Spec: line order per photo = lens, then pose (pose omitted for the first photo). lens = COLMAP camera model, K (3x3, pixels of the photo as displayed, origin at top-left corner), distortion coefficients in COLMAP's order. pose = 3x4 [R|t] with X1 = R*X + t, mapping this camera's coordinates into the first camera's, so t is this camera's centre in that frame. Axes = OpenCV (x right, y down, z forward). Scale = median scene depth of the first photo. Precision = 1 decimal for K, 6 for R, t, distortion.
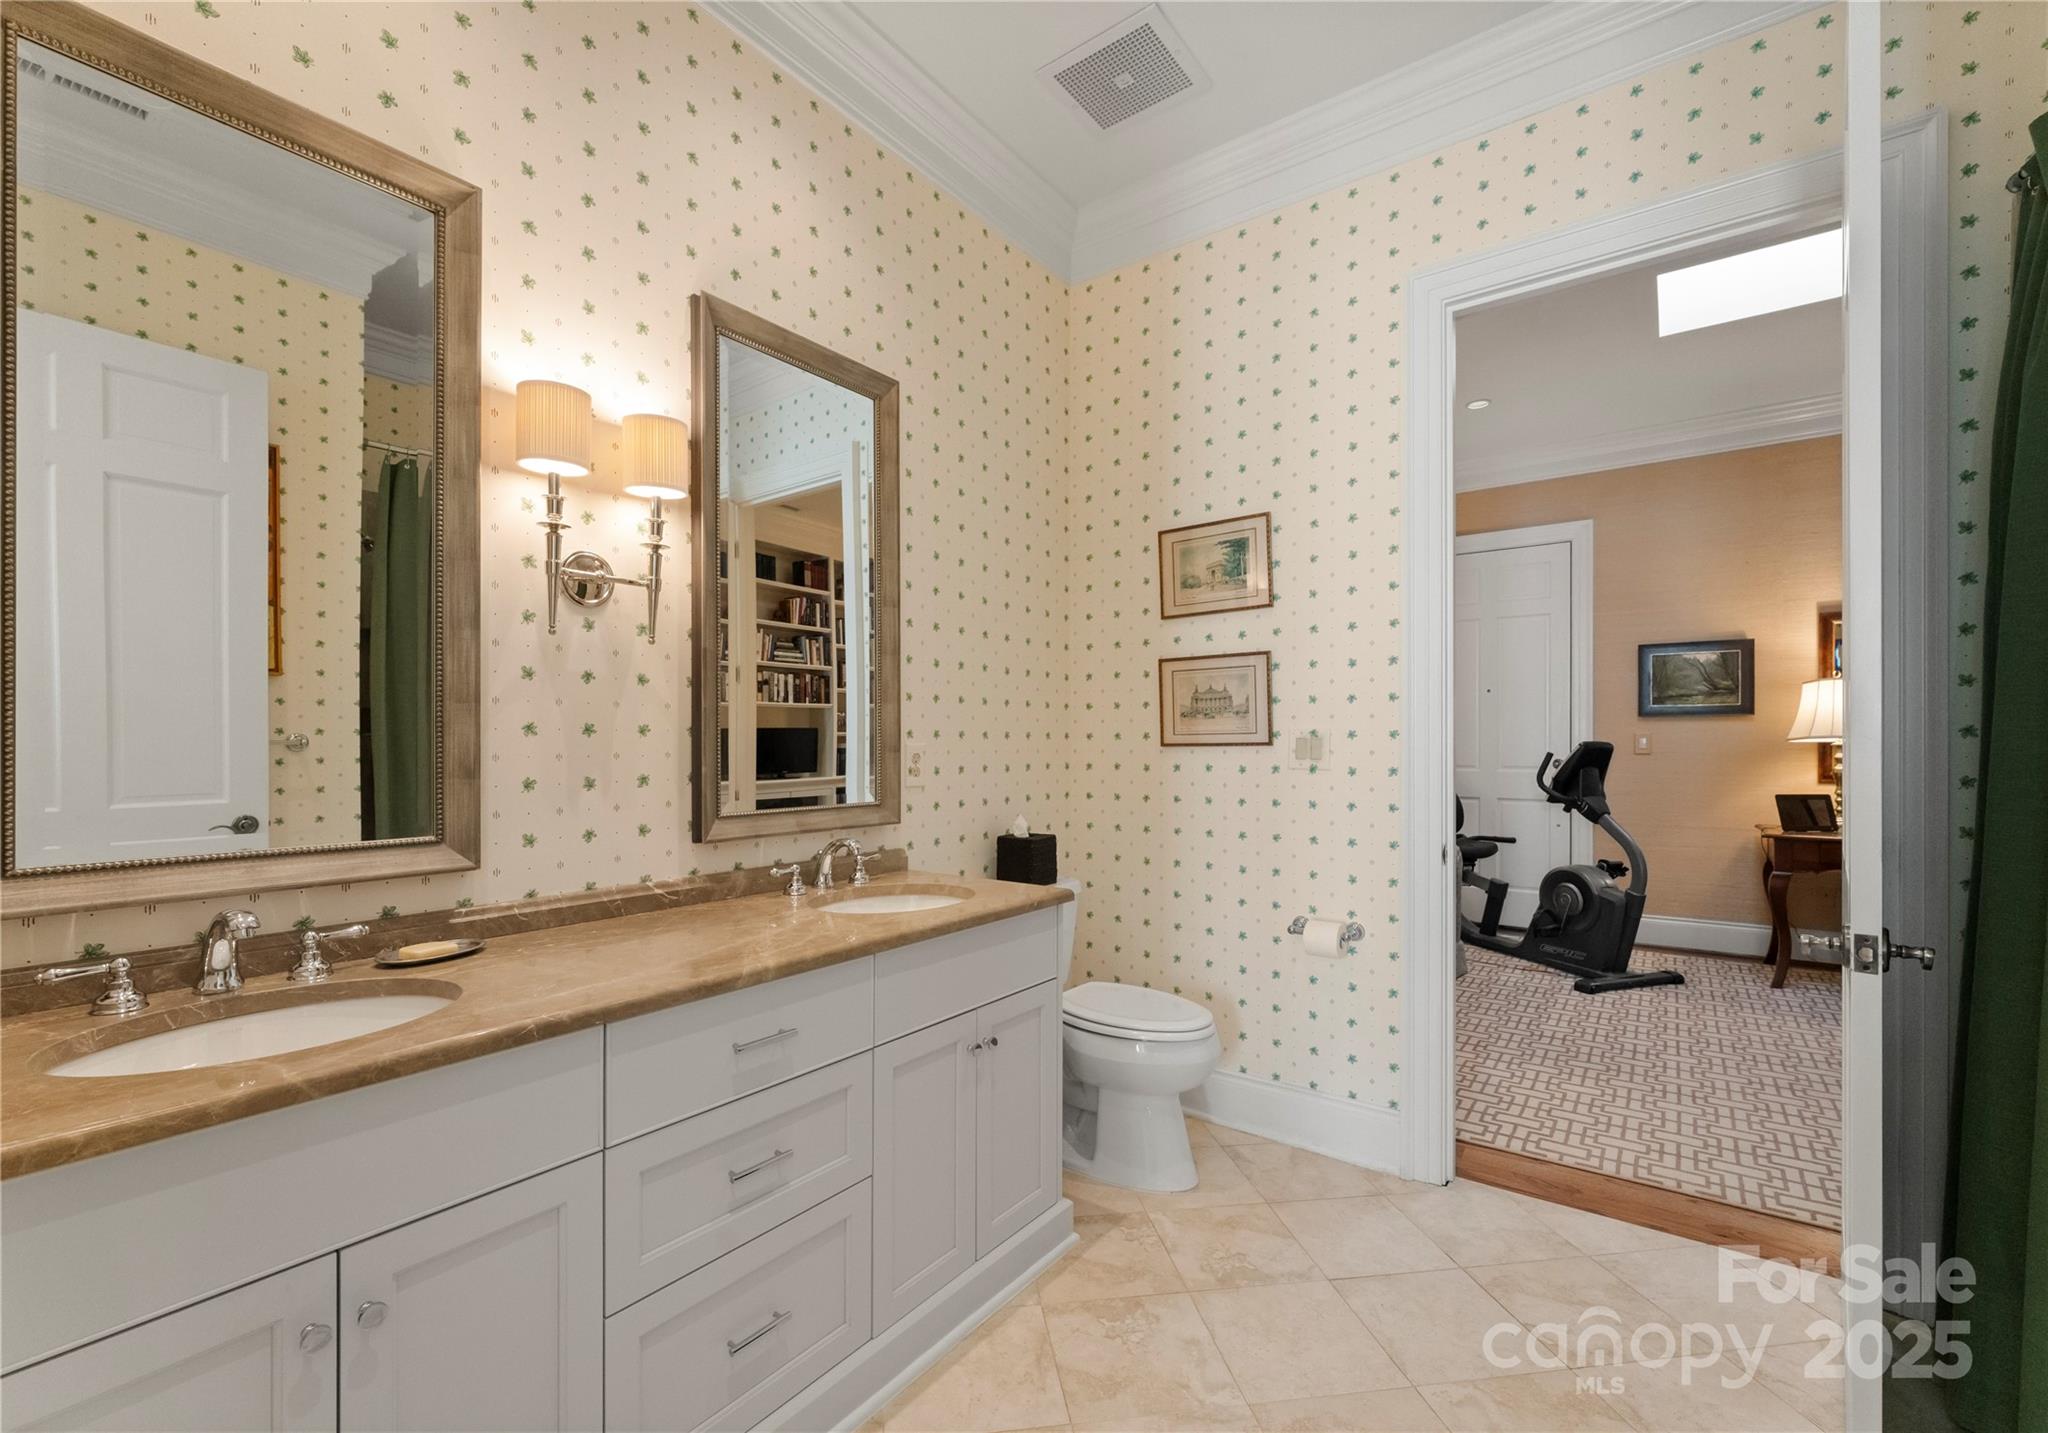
lens RADIAL K [[873.2, 0, 1014.9], [0, 873.2, 743.5], [0, 0, 1]] dist [0.004683, -0.000989]
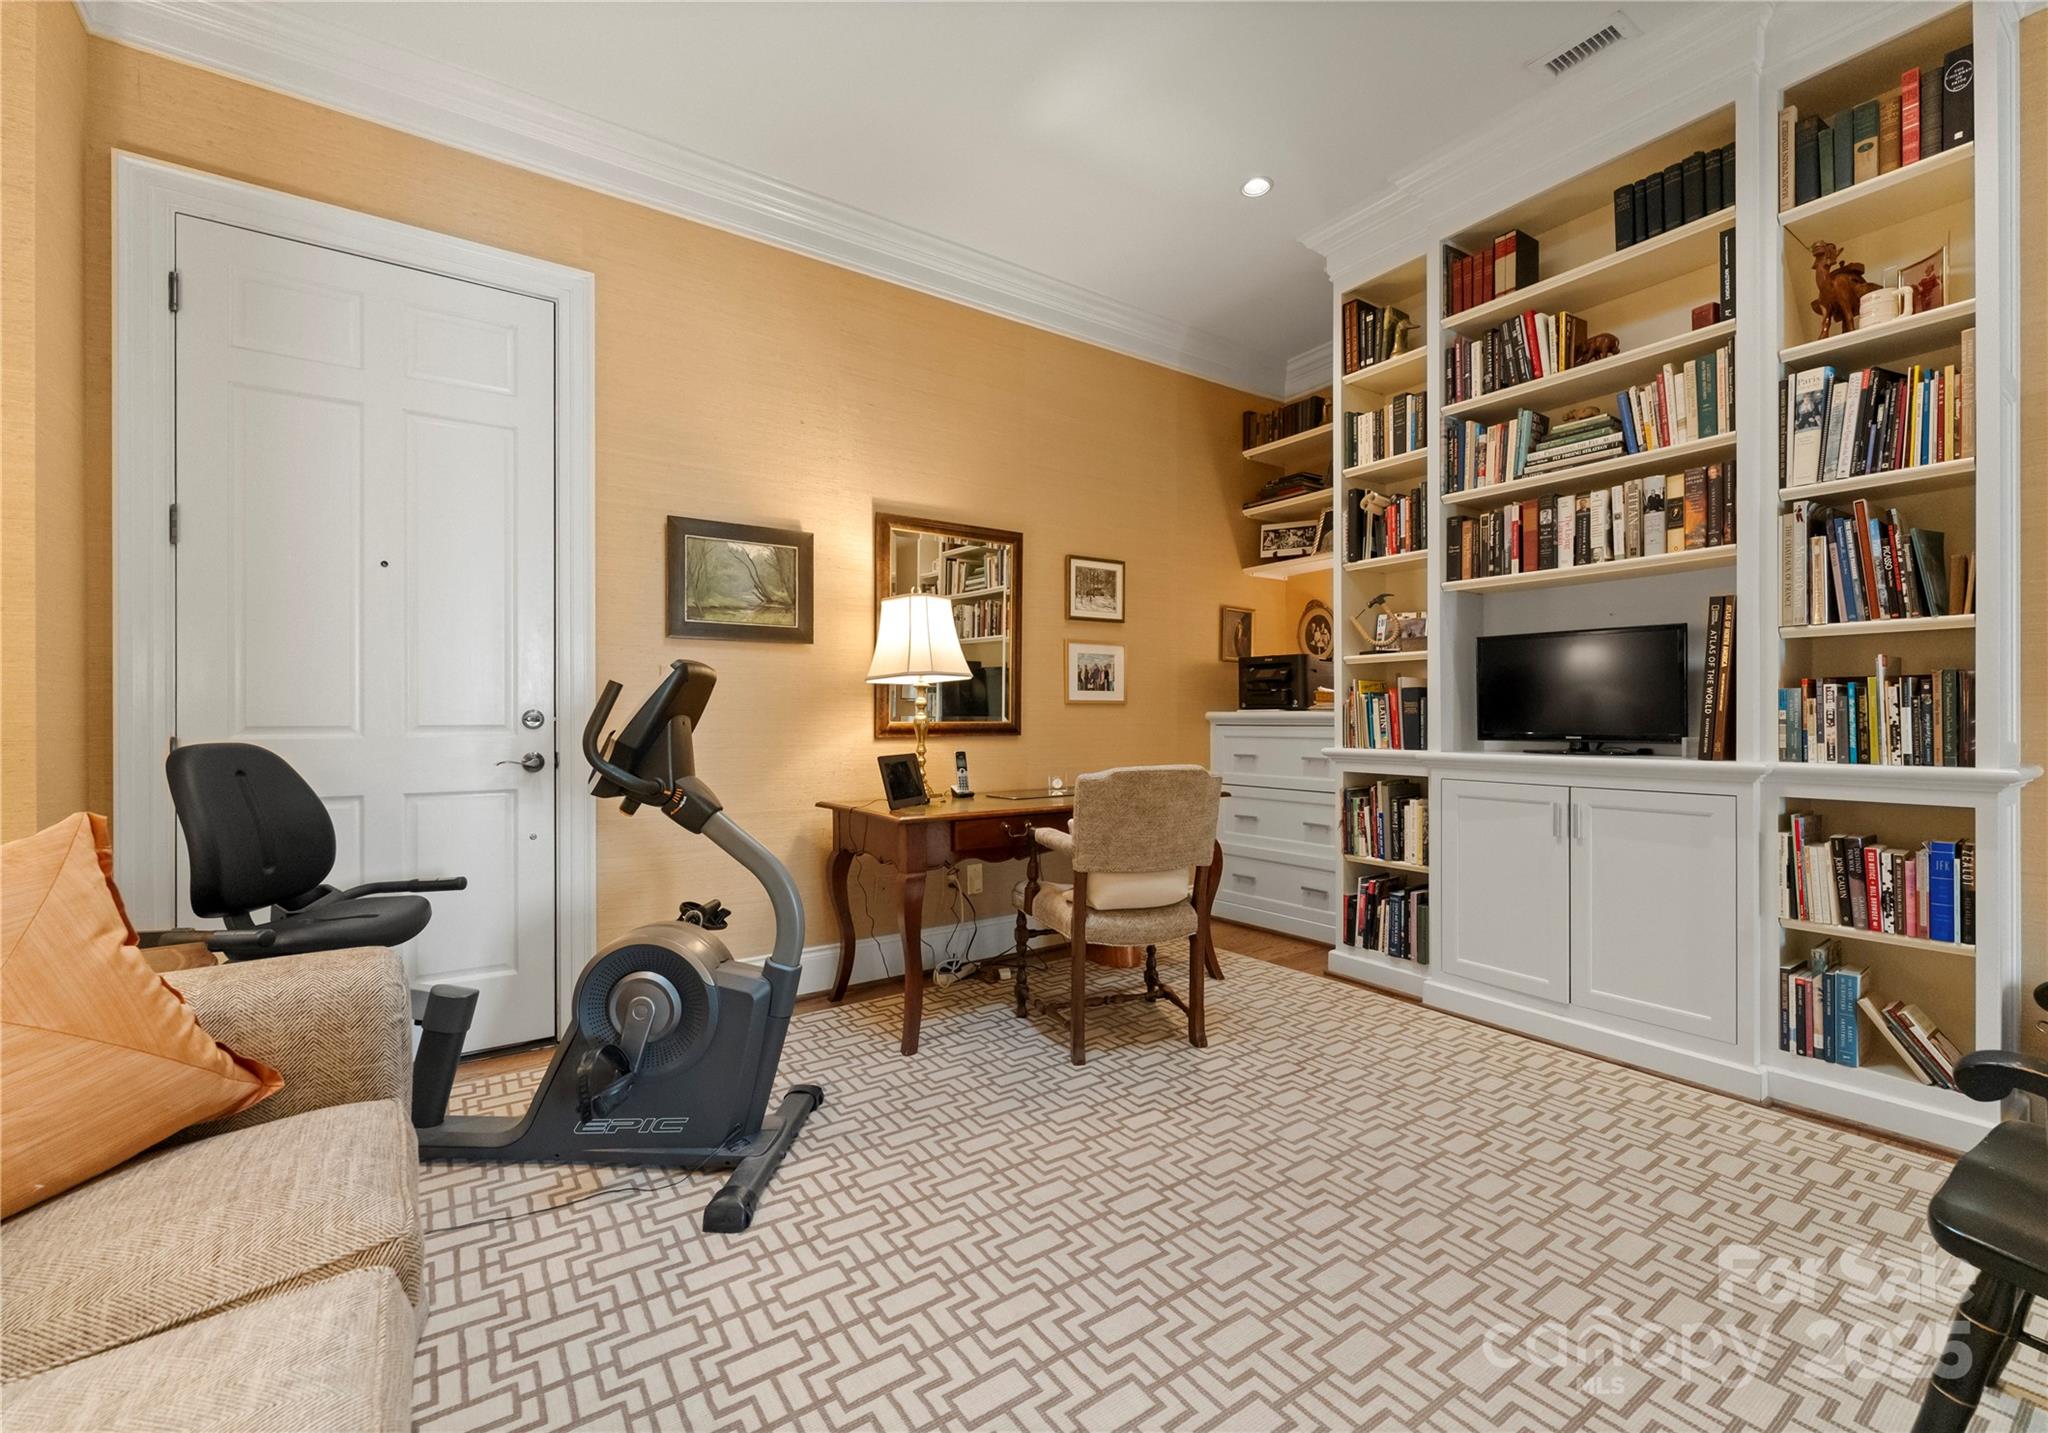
lens RADIAL K [[873.2, 0, 1026.4], [0, 873.2, 720.2], [0, 0, 1]] dist [0.004683, -0.000989]
pose [[0.321952, 0.001519, 0.946755, 0.250948], [0.004477, 0.999985, -0.003127, 0.030126], [-0.946745, 0.005245, 0.321940, 0.624601]]
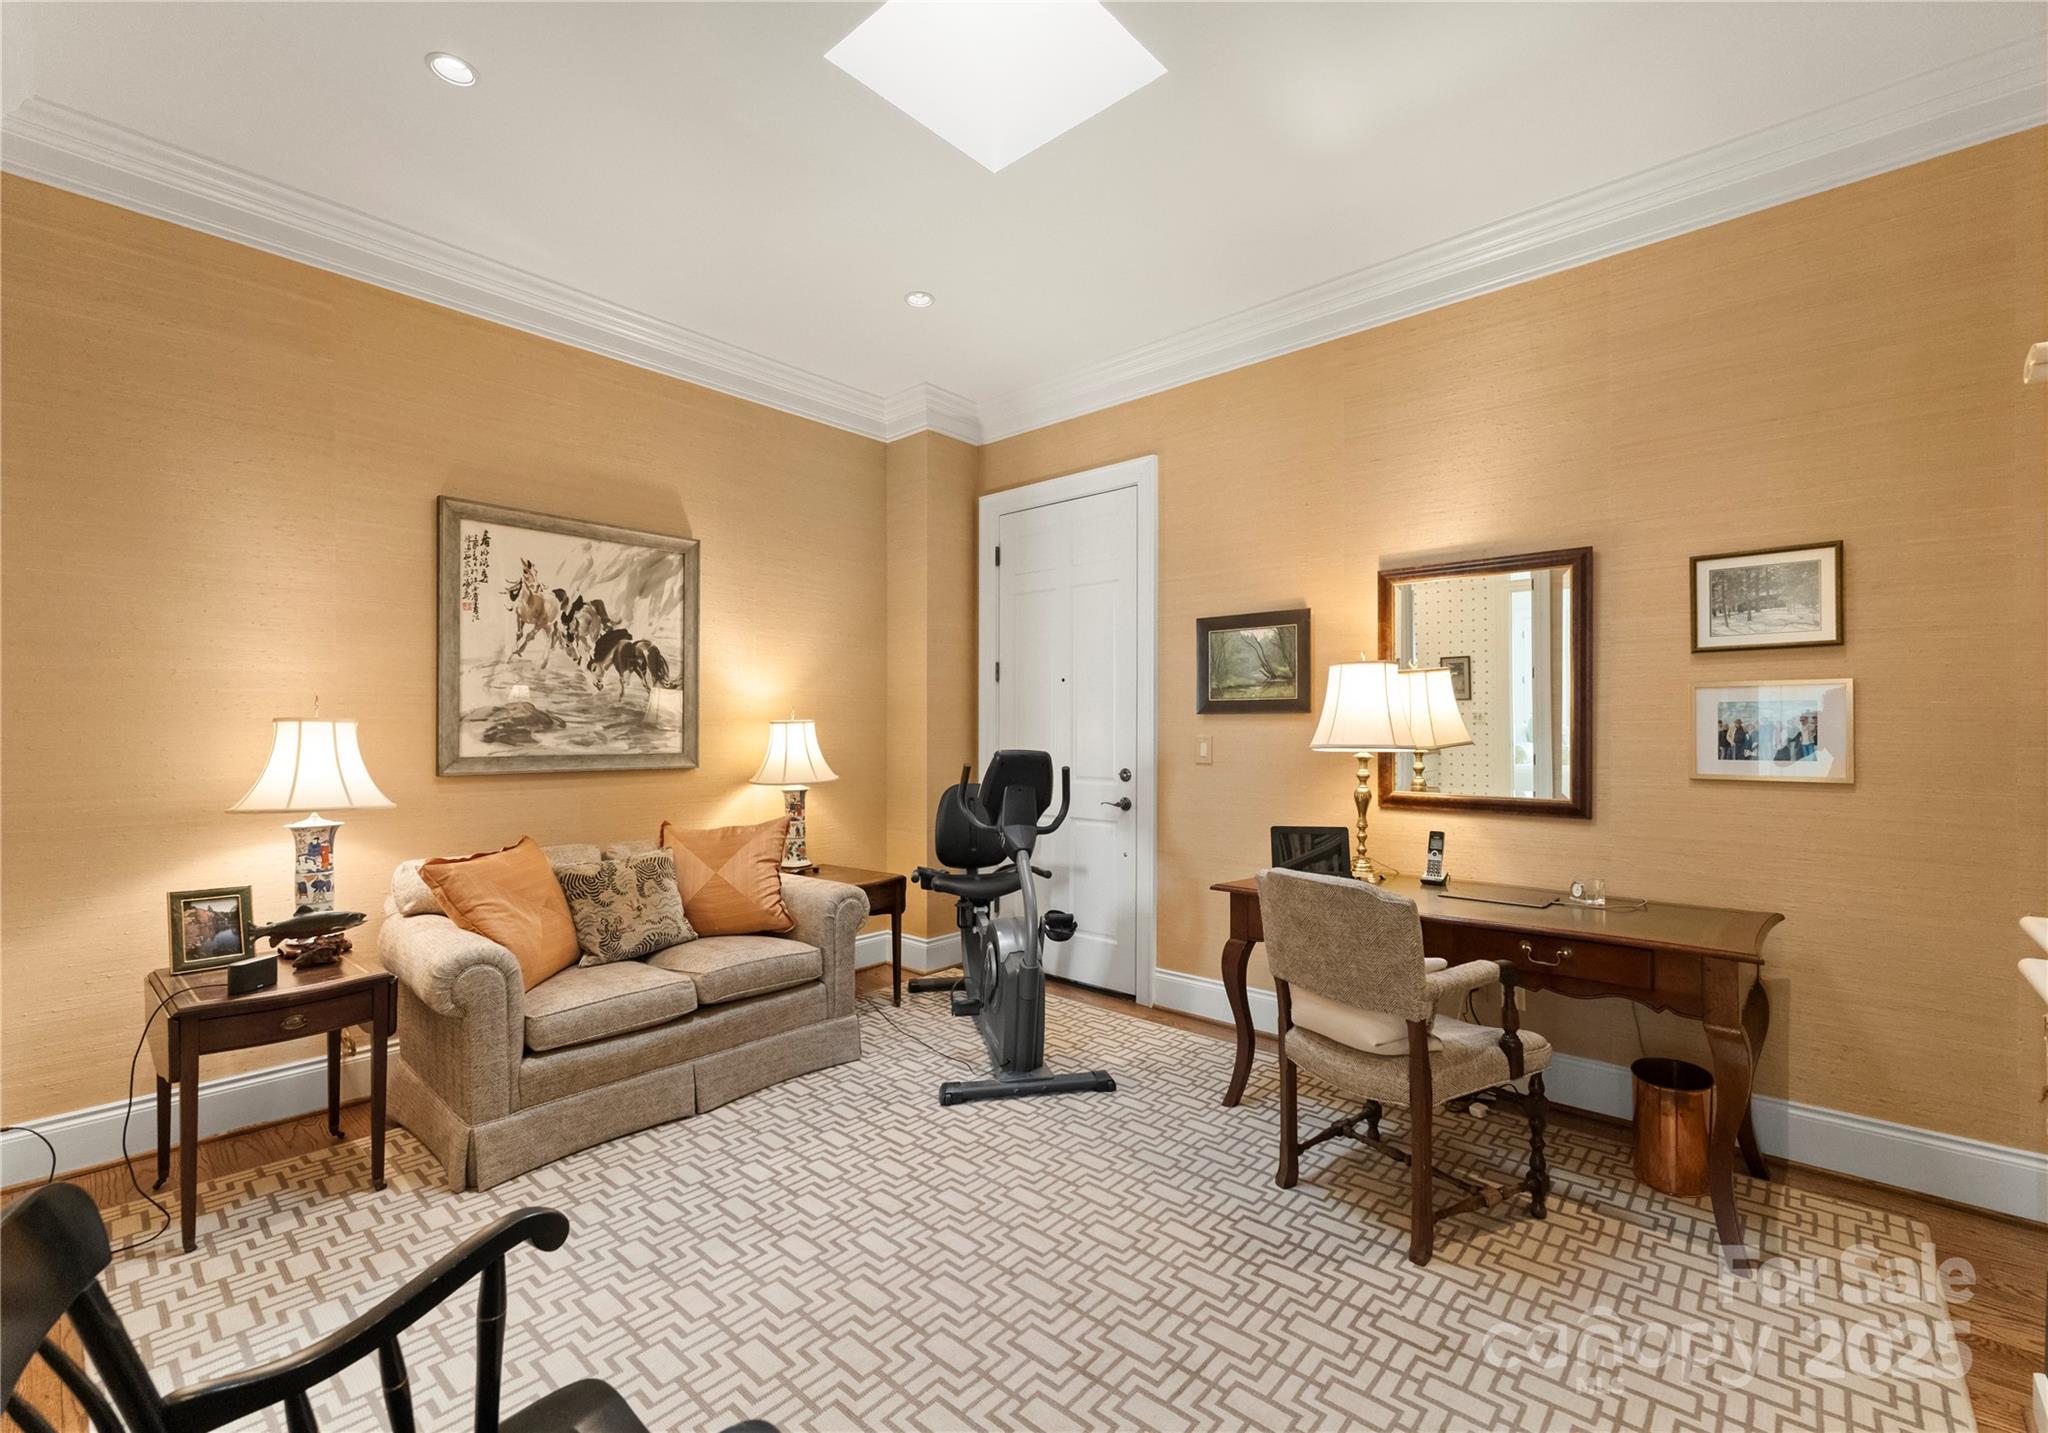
lens RADIAL K [[873.2, 0, 1005.6], [0, 873.2, 738.5], [0, 0, 1]] dist [0.004683, -0.000989]
pose [[0.994890, 0.006670, -0.100744, 0.670339], [-0.006057, 0.999961, 0.006385, -0.014763], [0.100782, -0.005742, 0.994892, 0.257765]]
